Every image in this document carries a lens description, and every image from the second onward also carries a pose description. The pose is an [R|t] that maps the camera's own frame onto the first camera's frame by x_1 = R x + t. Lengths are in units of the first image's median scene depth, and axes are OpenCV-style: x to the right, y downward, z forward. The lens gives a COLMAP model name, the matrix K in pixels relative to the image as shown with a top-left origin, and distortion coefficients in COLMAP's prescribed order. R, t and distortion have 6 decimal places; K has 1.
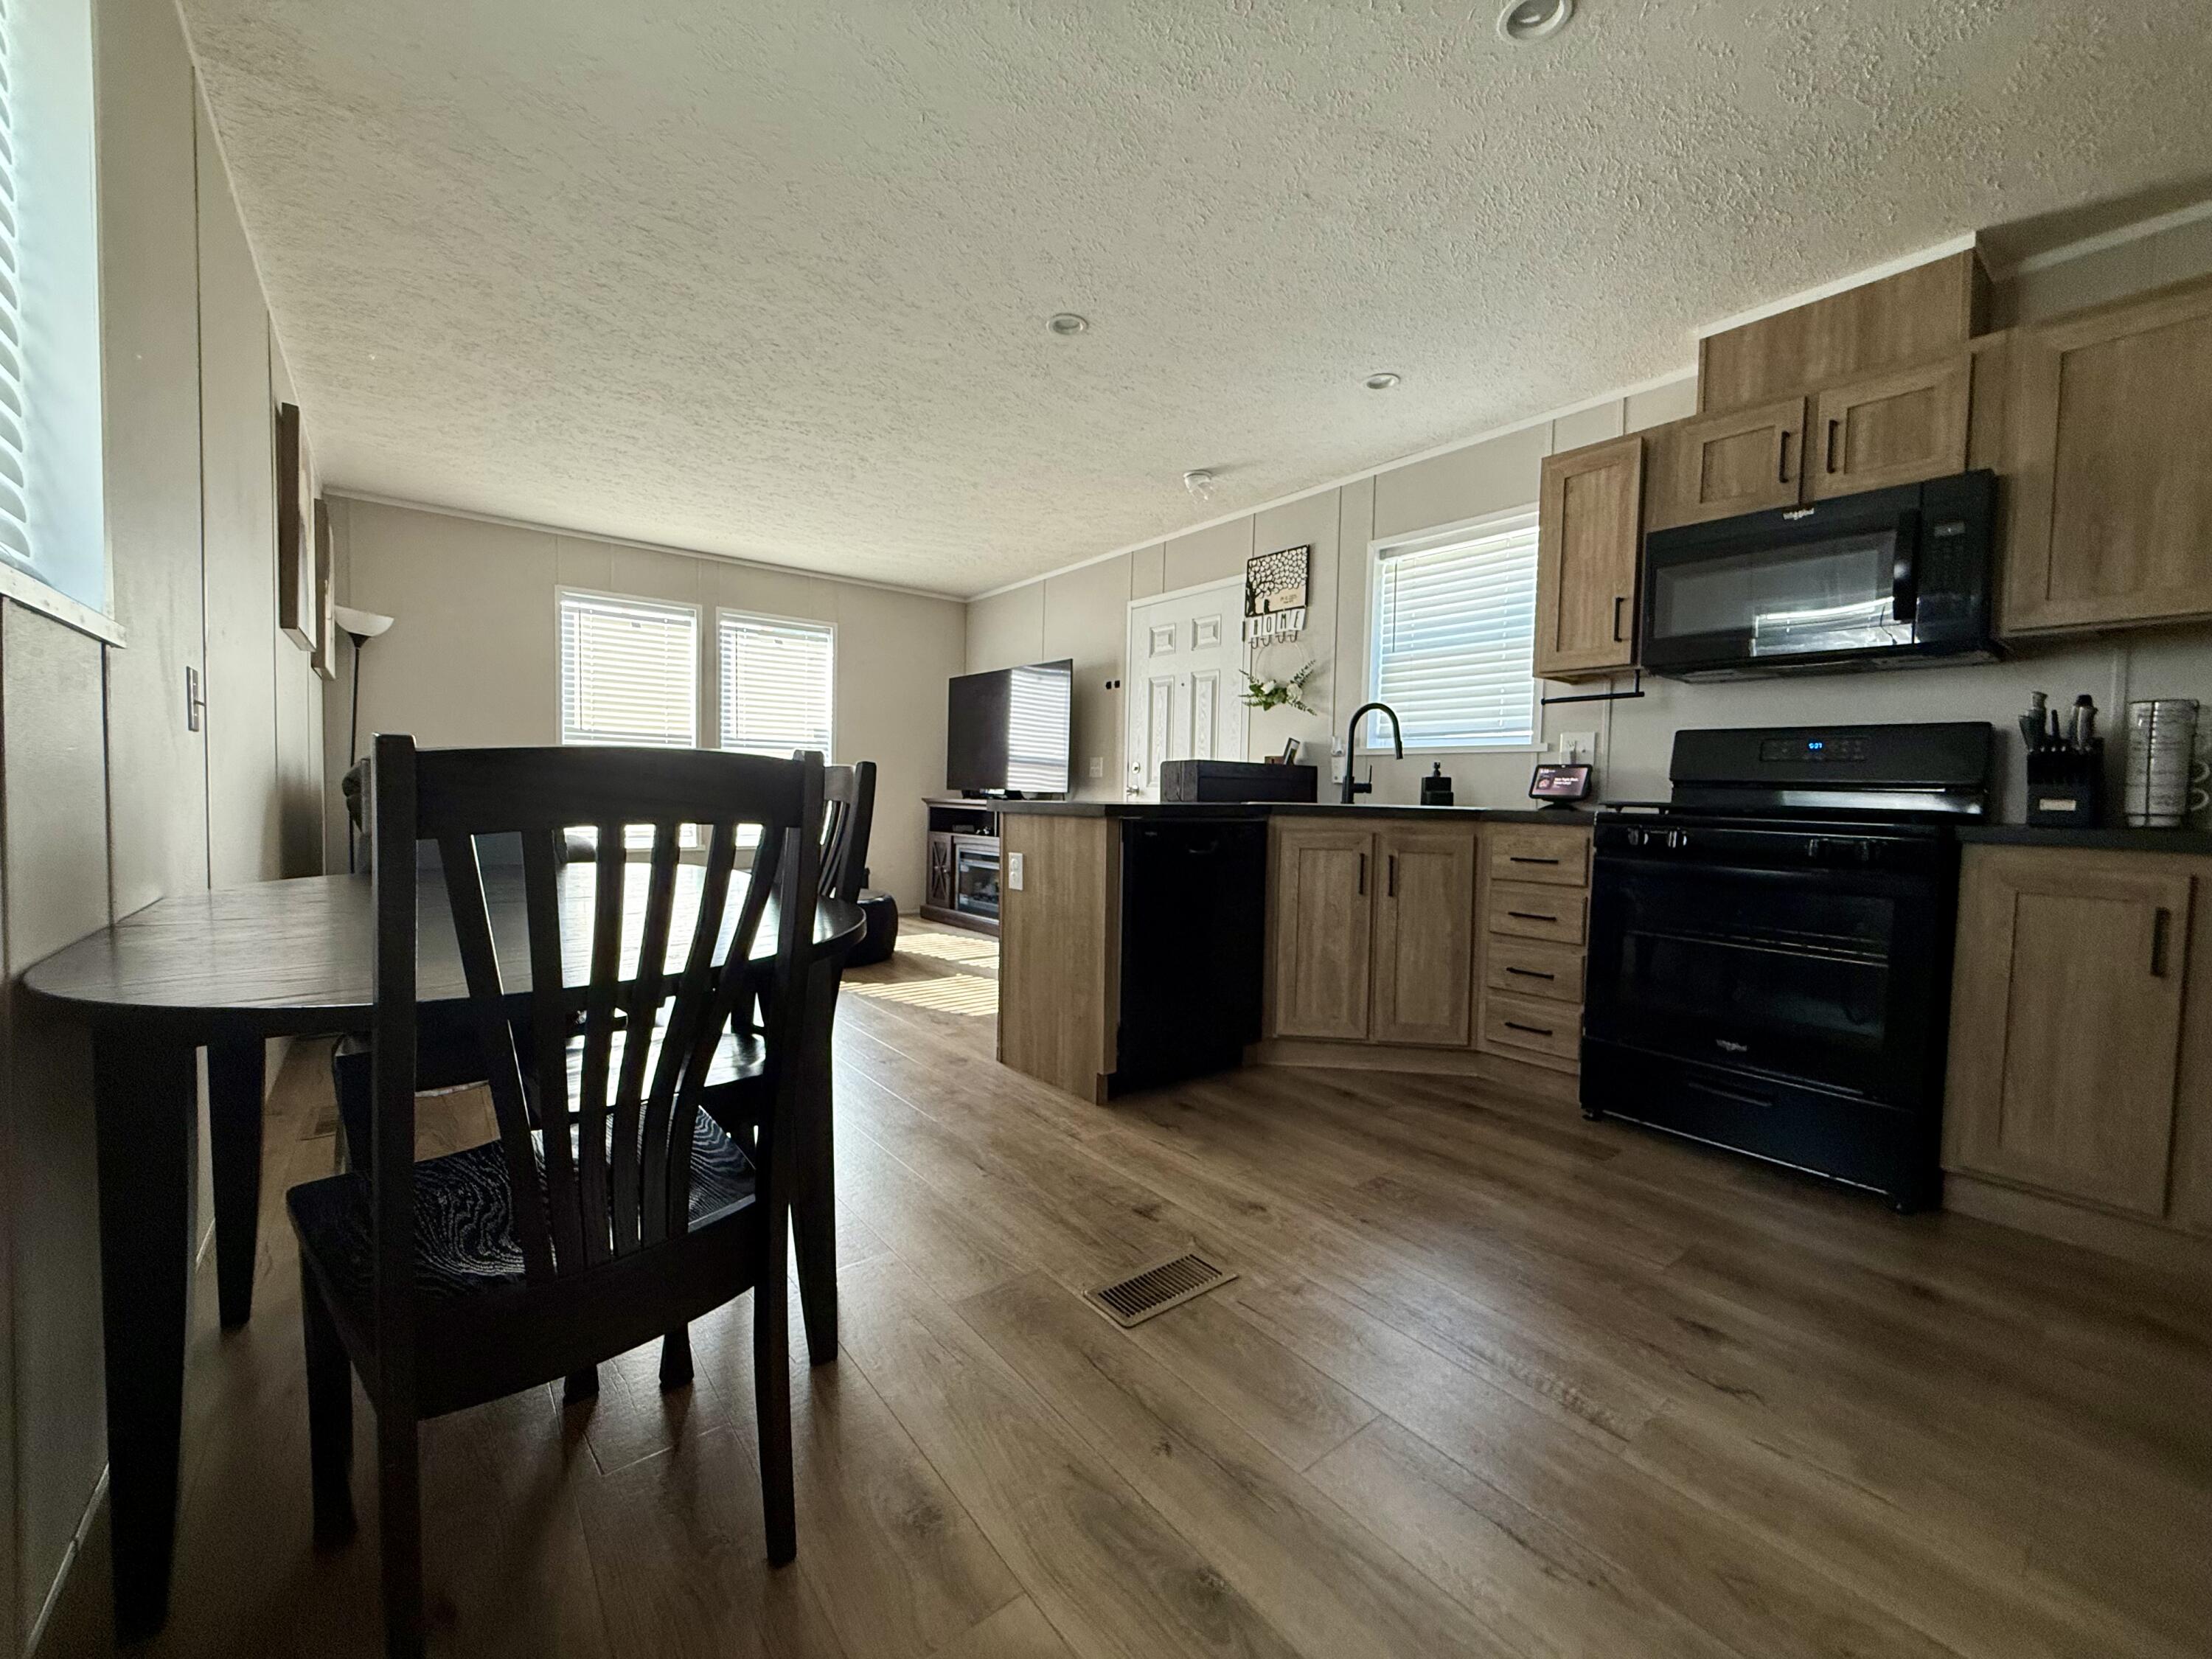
lens RADIAL K [[883.2, 0, 1101.0], [0, 883.2, 826.2], [0, 0, 1]] dist [-0.000089, -0.000467]
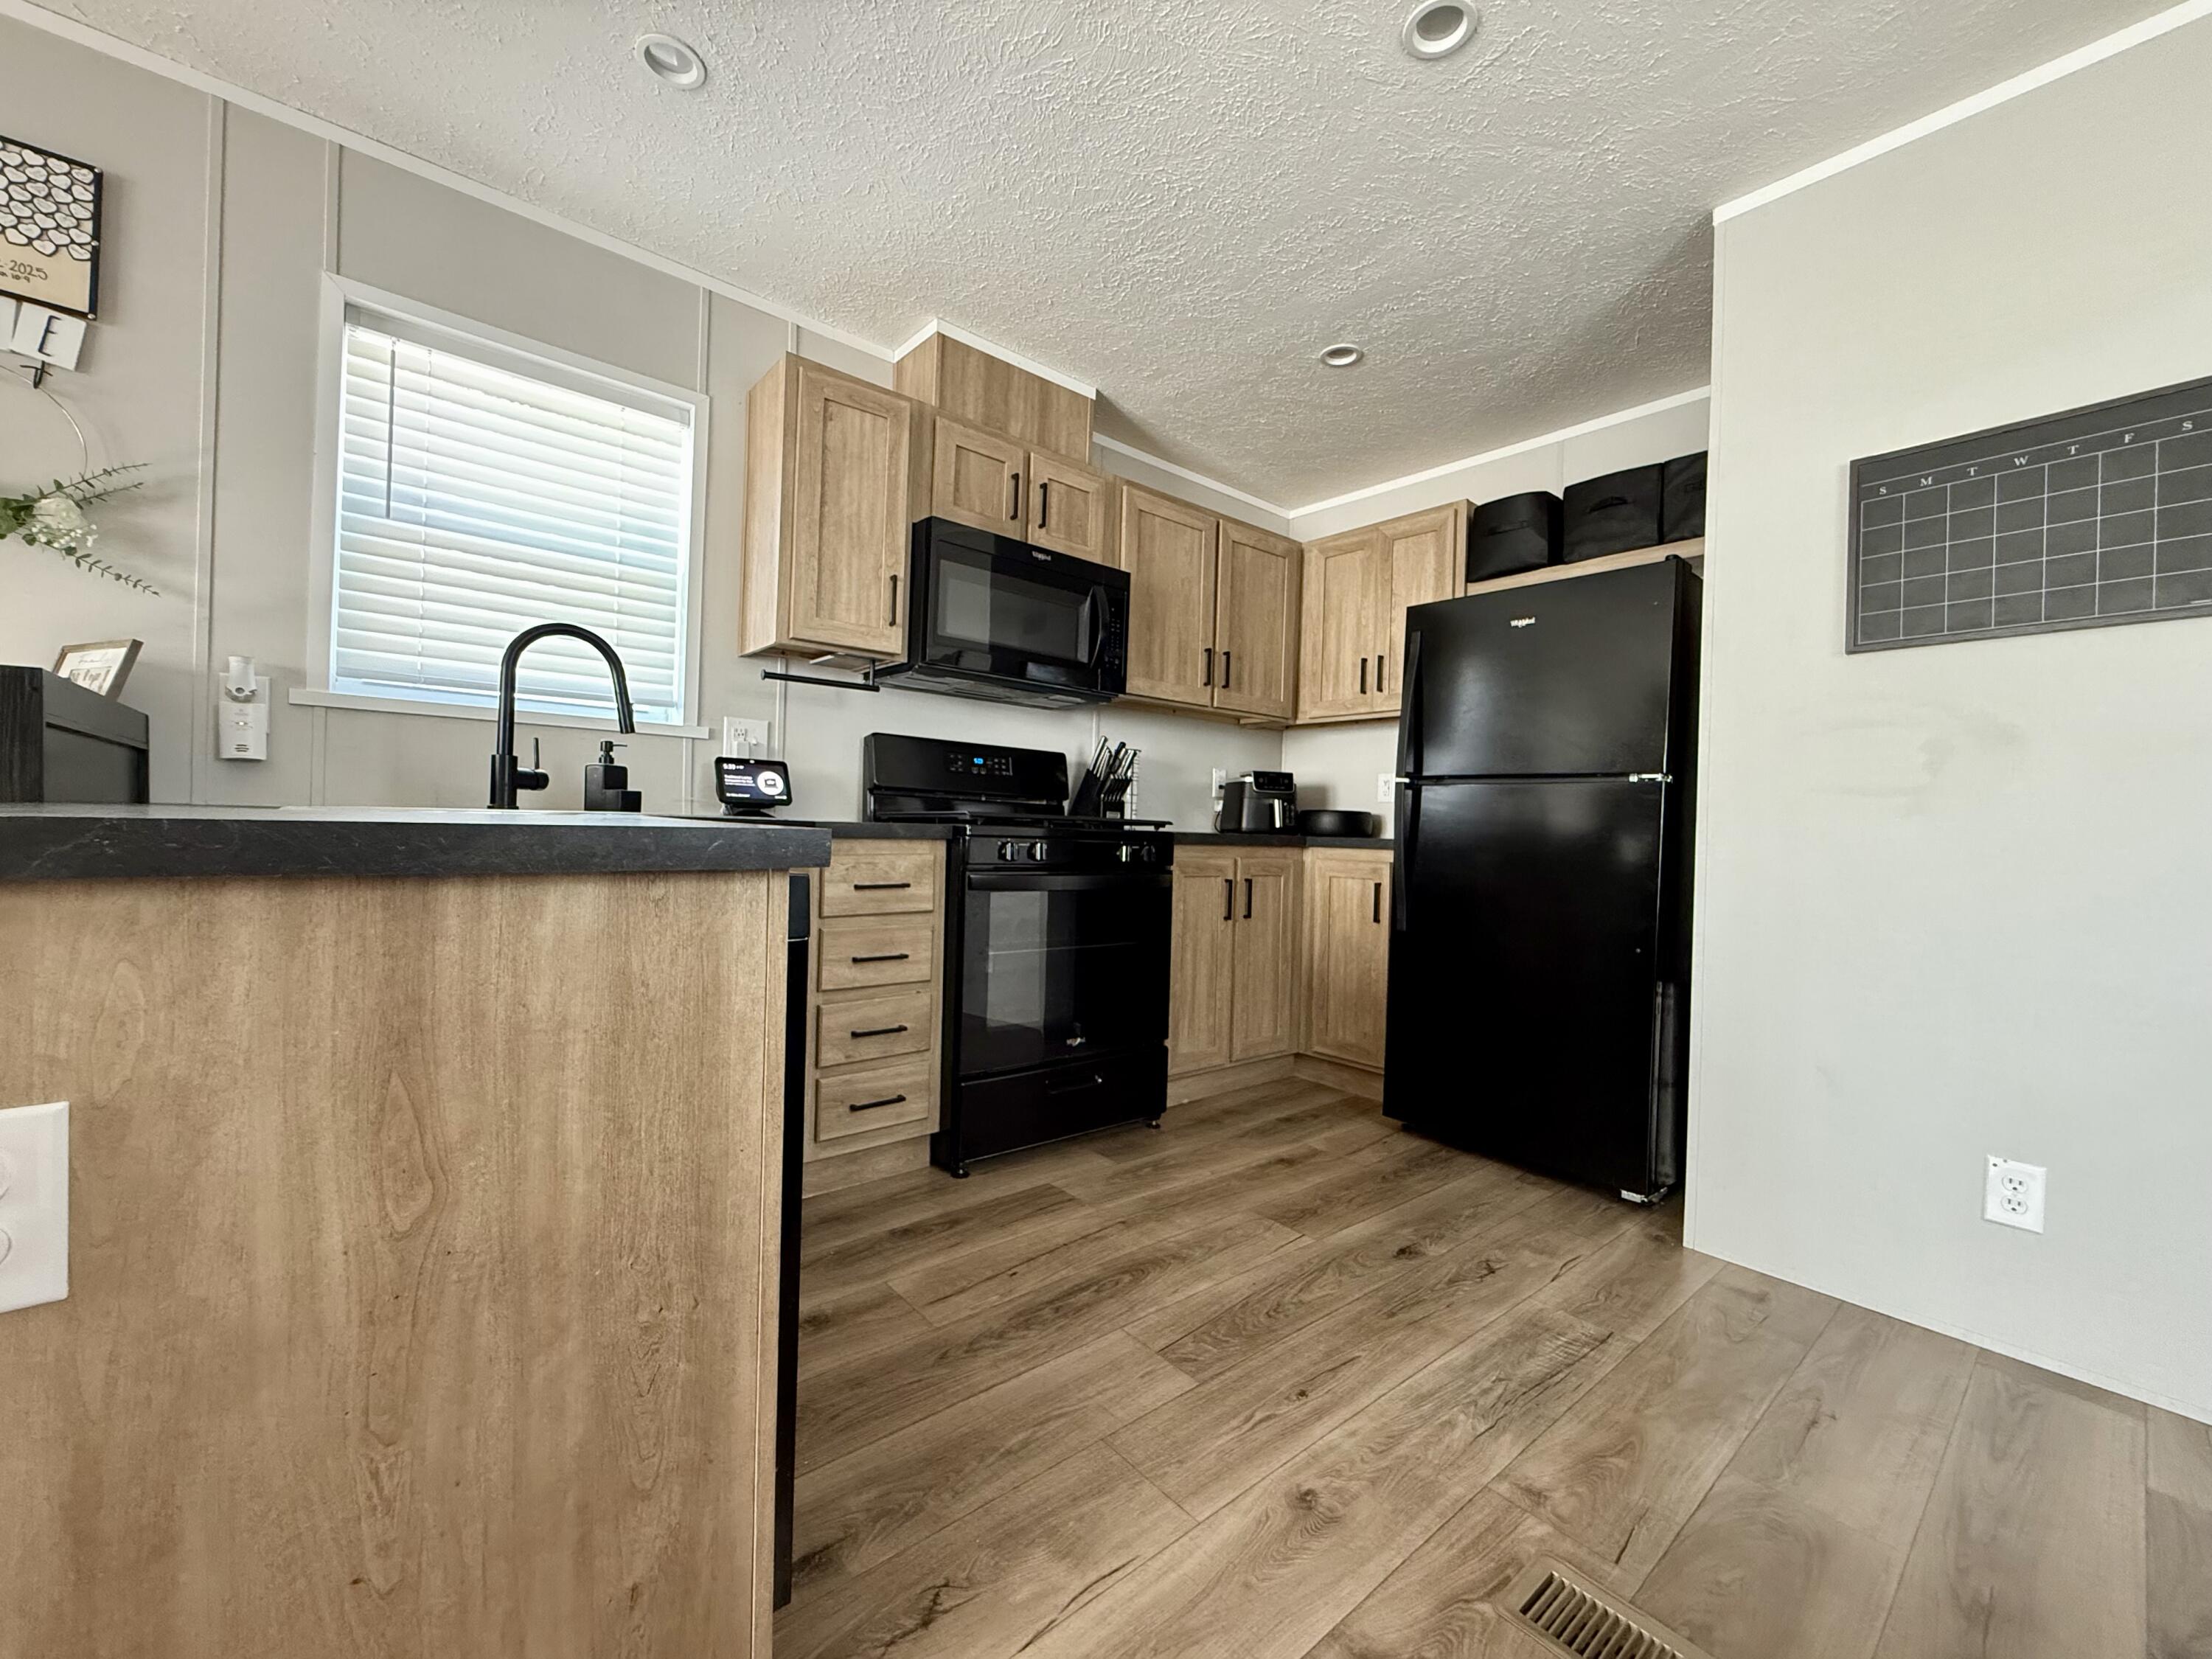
lens RADIAL K [[883.2, 0, 1102.1], [0, 883.2, 826.5], [0, 0, 1]] dist [-0.000089, -0.000467]
pose [[-0.035355, -0.022126, 0.999130, -0.262269], [0.009088, 0.999706, 0.022461, -0.026325], [-0.999333, 0.009874, -0.035144, 0.742578]]
